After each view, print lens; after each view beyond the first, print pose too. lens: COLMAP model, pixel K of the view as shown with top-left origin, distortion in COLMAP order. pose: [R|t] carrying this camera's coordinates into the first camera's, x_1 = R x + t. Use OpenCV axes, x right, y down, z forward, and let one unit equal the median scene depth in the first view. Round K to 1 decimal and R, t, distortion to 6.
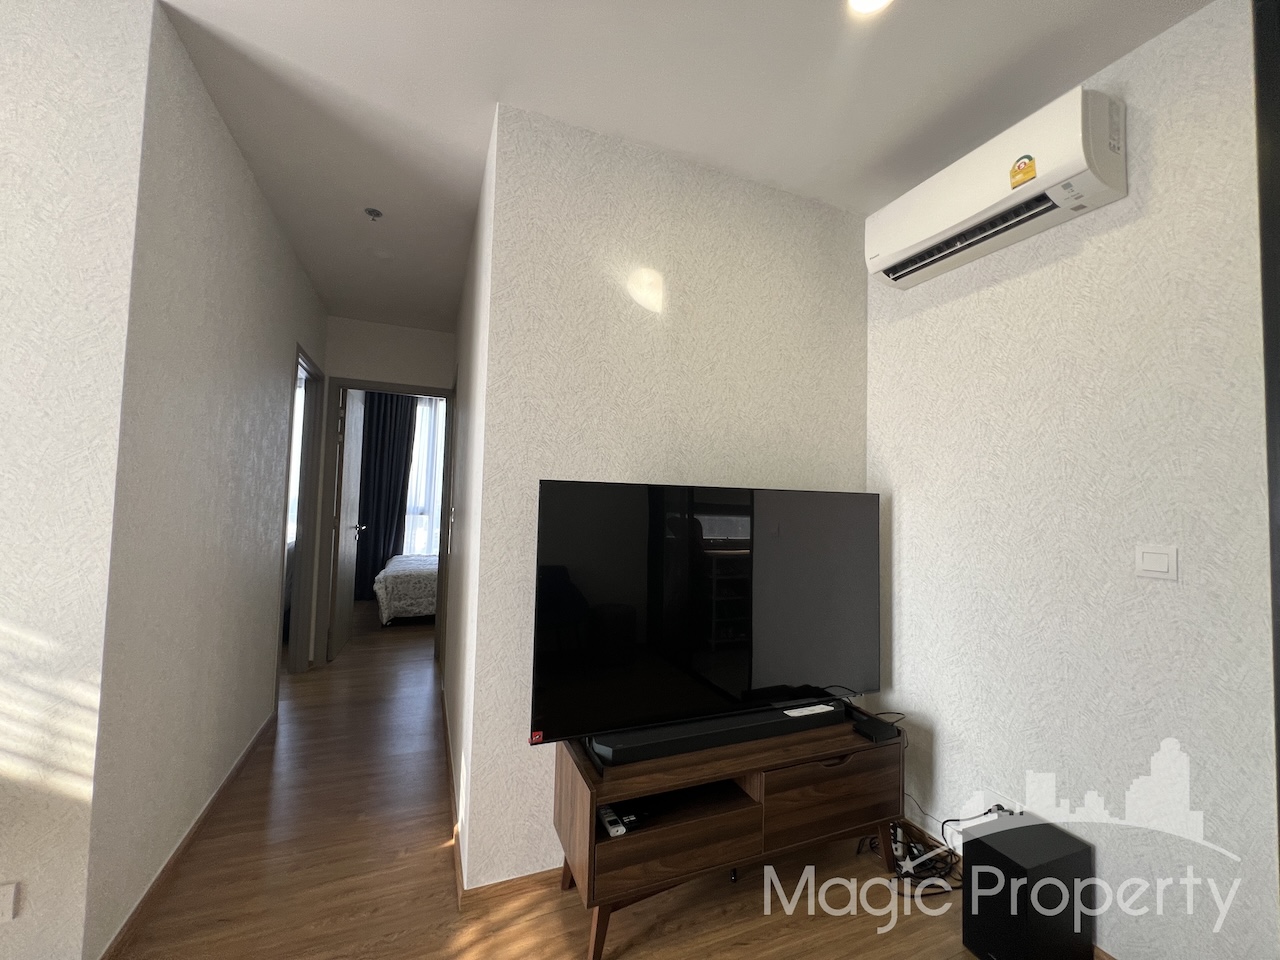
lens RADIAL K [[510.0, 0, 640.0], [0, 510.0, 480.0], [0, 0, 1]] dist [-0.004325, -0.000294]
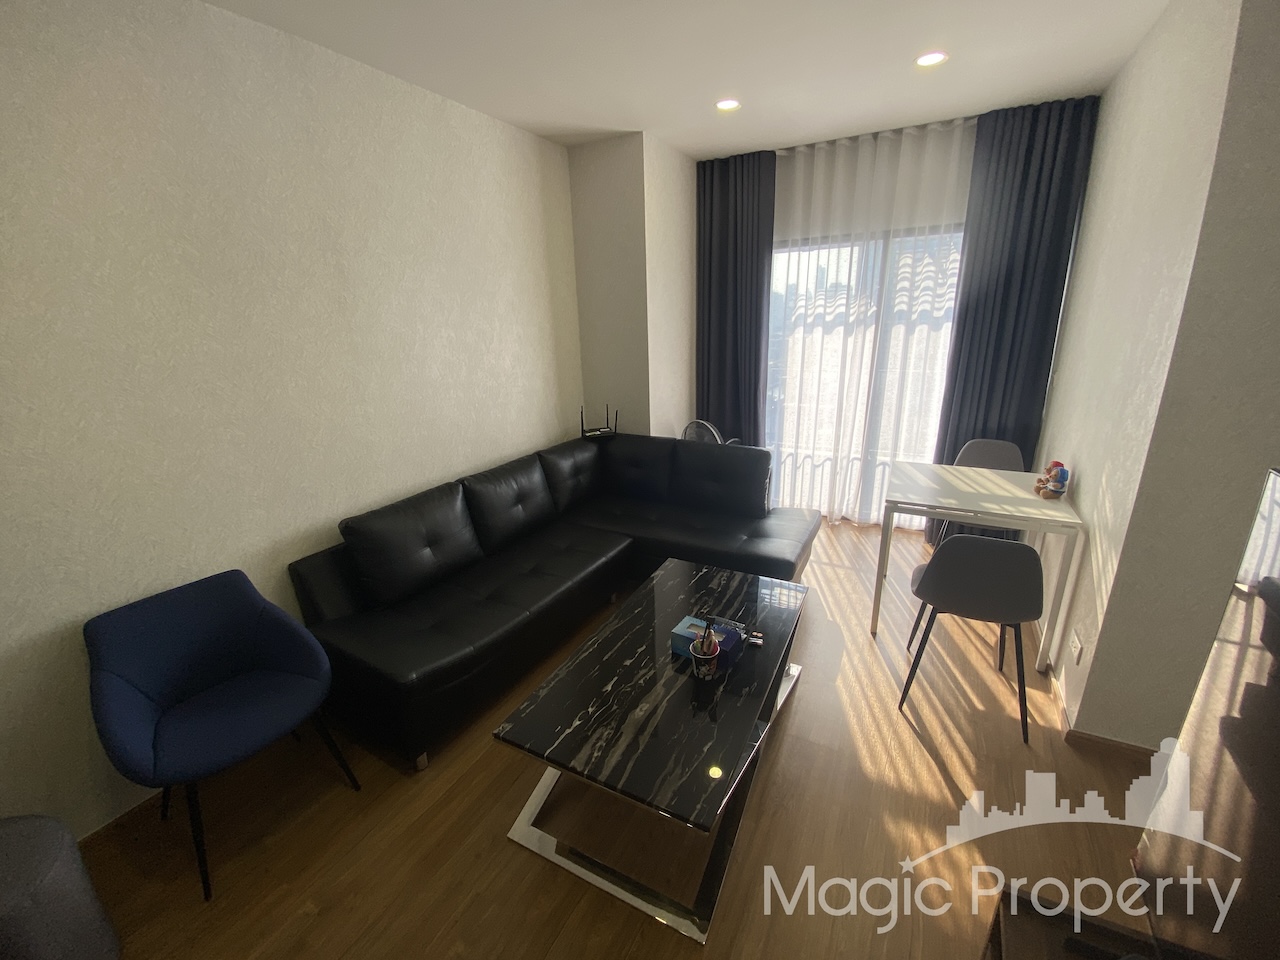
lens RADIAL K [[513.1, 0, 639.0], [0, 513.1, 476.5], [0, 0, 1]] dist [0.029328, -0.027473]
pose [[-0.779931, 0.176616, -0.600428, 0.561792], [0.036575, 0.970580, 0.237987, -0.123499], [0.624795, 0.163653, -0.763445, 0.988541]]
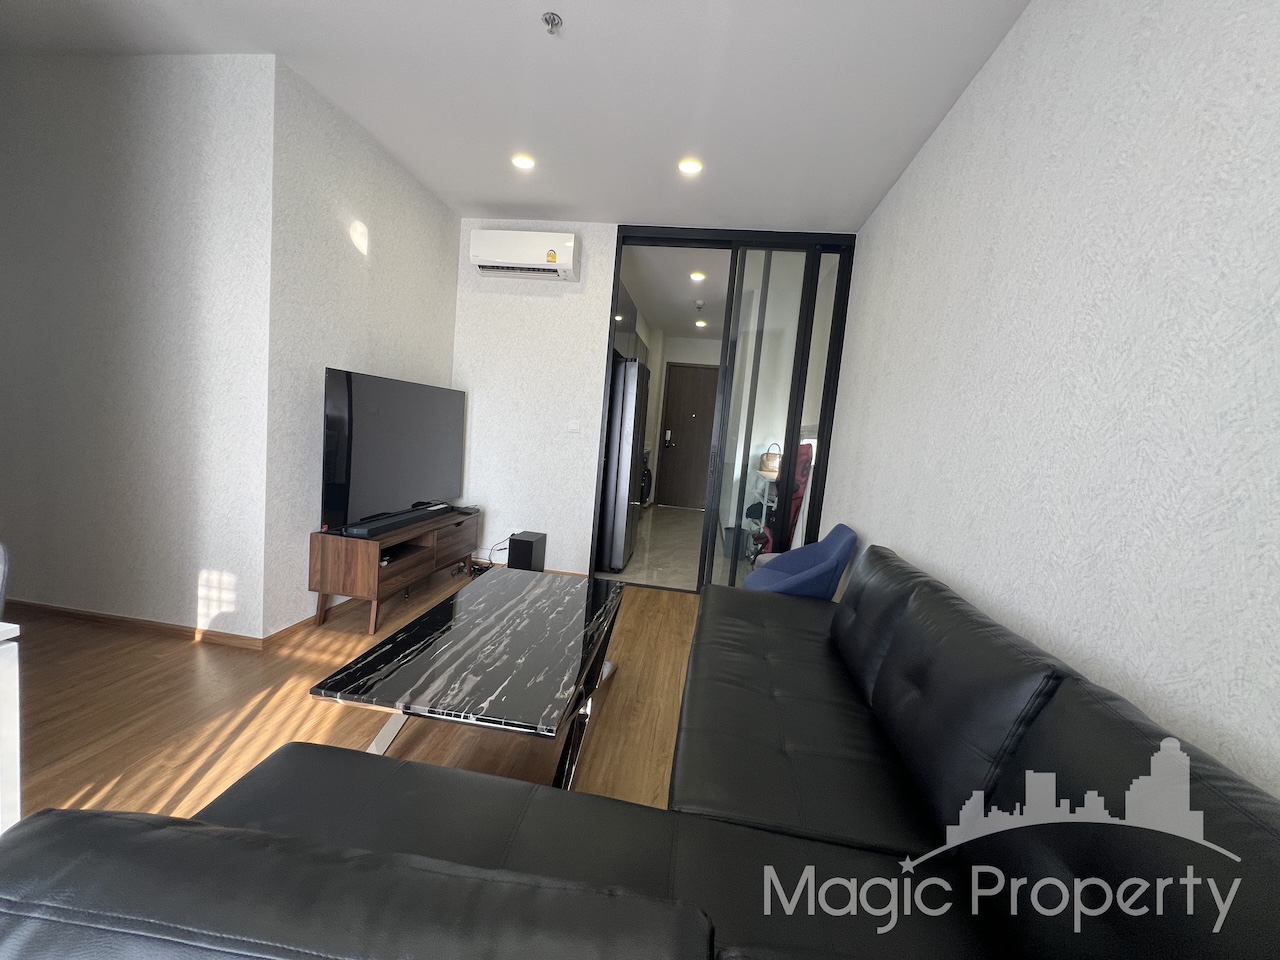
lens RADIAL K [[513.1, 0, 636.5], [0, 513.1, 475.3], [0, 0, 1]] dist [-0.002228, -0.000283]
pose [[0.504913, -0.060501, 0.861047, -1.071875], [-0.114460, 0.984039, 0.136261, 0.002958], [-0.855547, -0.167355, 0.489929, -0.608681]]
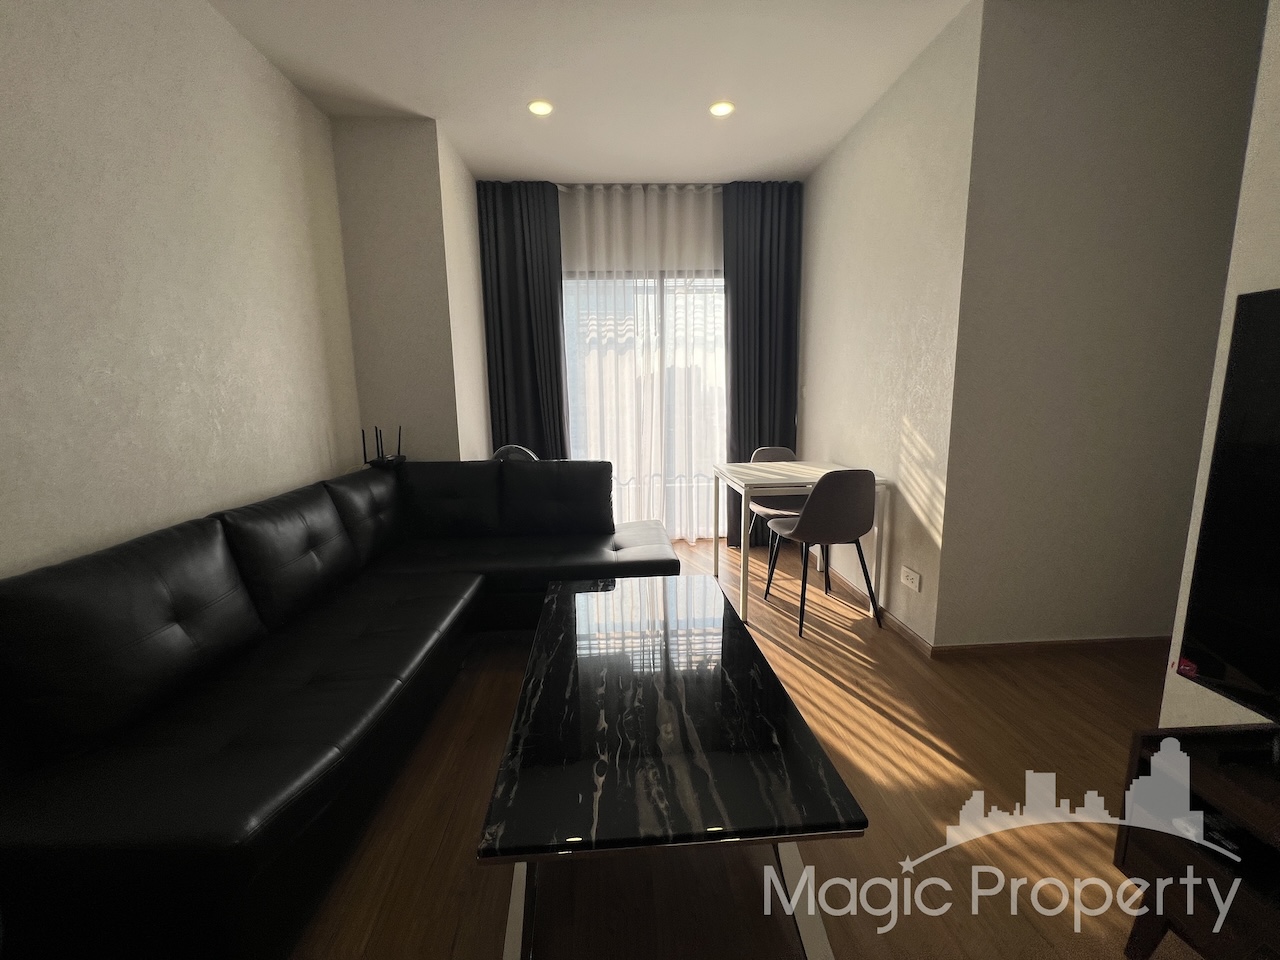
lens RADIAL K [[513.1, 0, 636.5], [0, 513.1, 475.3], [0, 0, 1]] dist [-0.002228, -0.000283]
pose [[-0.337047, 0.124114, -0.933271, 0.683898], [0.053264, 0.992199, 0.112714, 0.112538], [0.939980, -0.011719, -0.341029, 0.507330]]
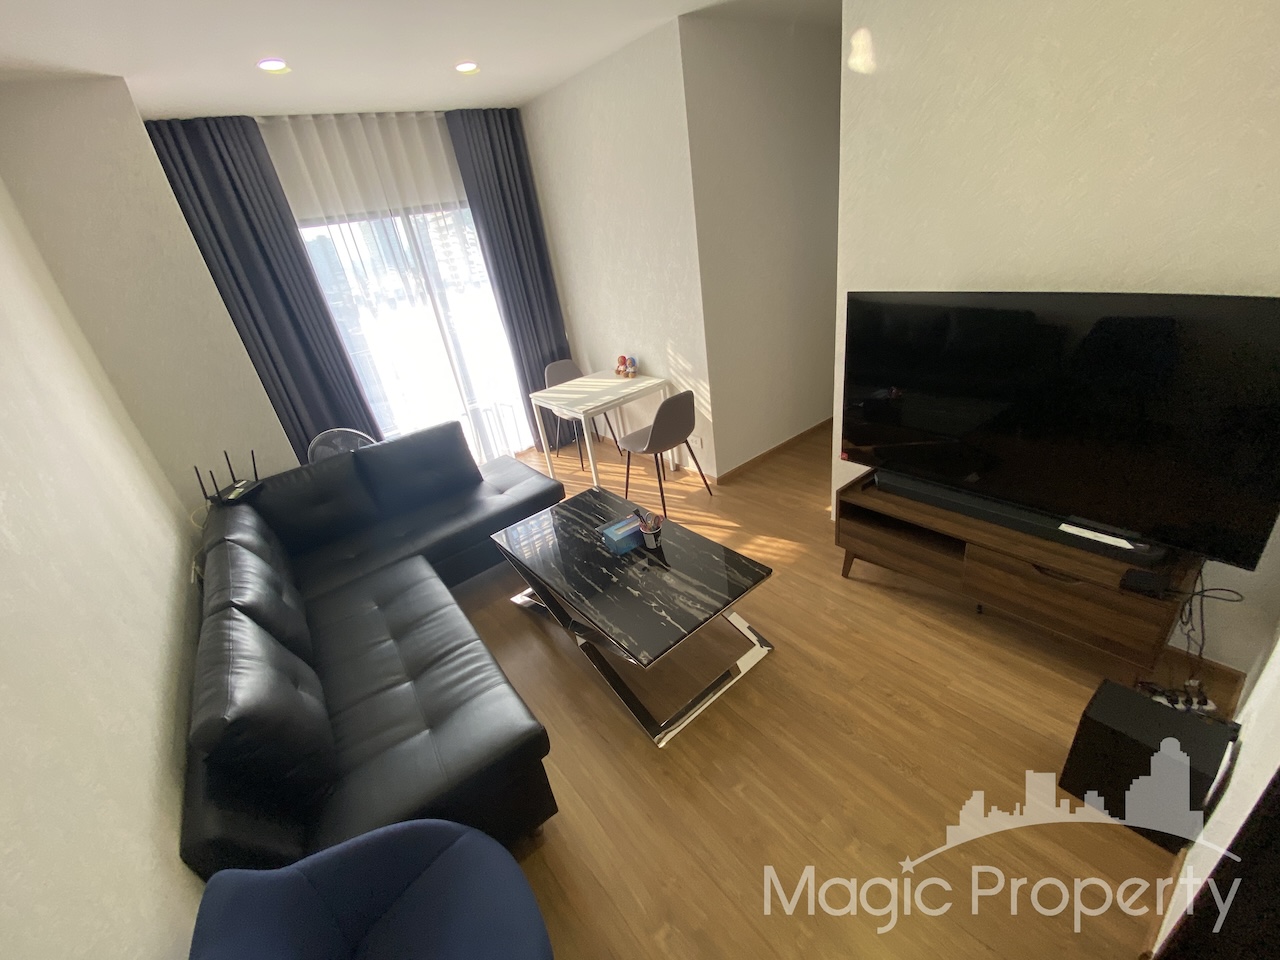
lens RADIAL K [[513.1, 0, 639.0], [0, 513.1, 476.5], [0, 0, 1]] dist [0.029328, -0.027473]
pose [[0.257365, 0.363920, -0.895168, 1.123122], [0.197066, 0.887139, 0.417313, -0.260667], [0.946007, -0.283809, 0.156602, 0.085109]]
